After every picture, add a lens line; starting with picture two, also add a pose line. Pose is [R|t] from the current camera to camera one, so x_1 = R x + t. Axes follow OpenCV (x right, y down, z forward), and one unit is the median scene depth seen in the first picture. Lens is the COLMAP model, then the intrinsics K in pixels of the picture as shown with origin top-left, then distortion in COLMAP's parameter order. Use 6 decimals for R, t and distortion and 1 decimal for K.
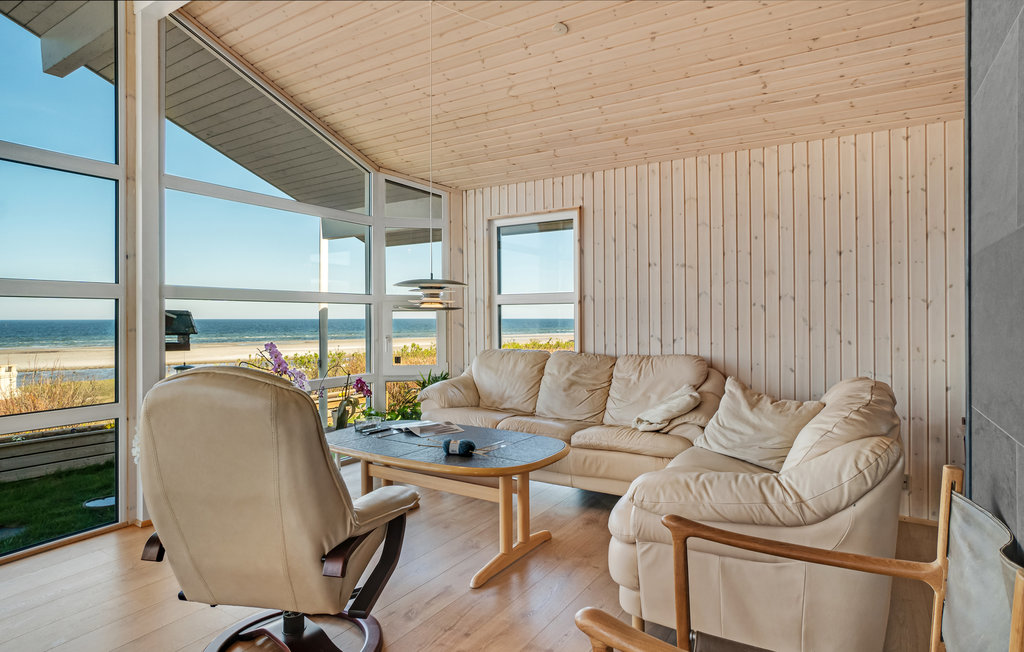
lens RADIAL K [[560.6, 0, 512.0], [0, 560.6, 326.0], [0, 0, 1]] dist [-0.001602, -0.000211]
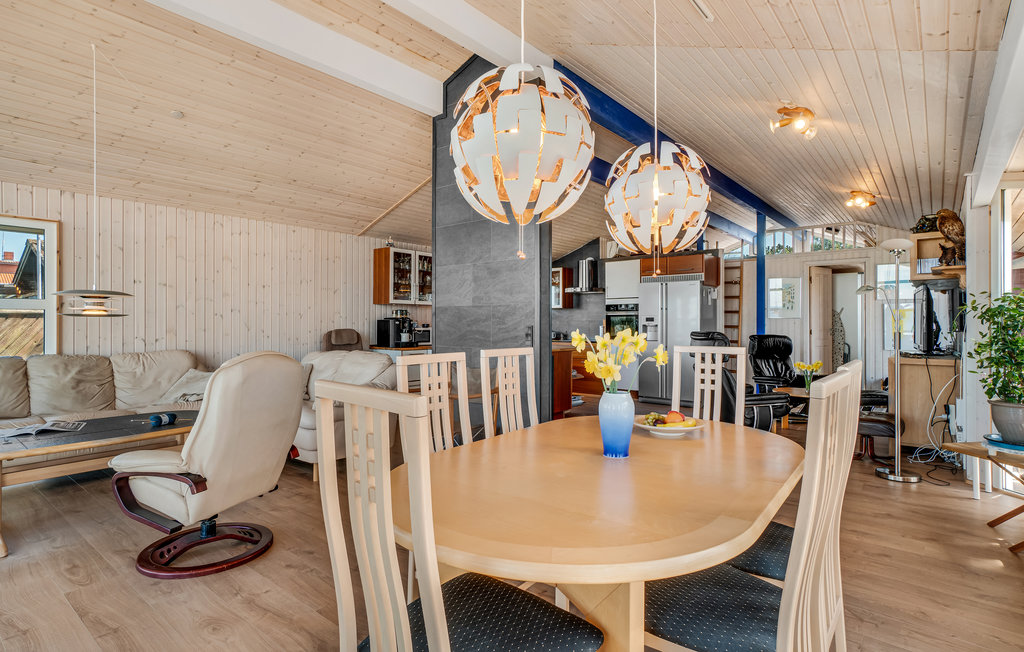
lens RADIAL K [[524.8, 0, 512.0], [0, 524.8, 326.0], [0, 0, 1]] dist [-0.000410, -0.000110]
pose [[0.127152, -0.004912, 0.991871, -0.849129], [0.012804, 0.999913, 0.003310, -0.001035], [-0.991801, 0.012279, 0.127204, 0.007929]]
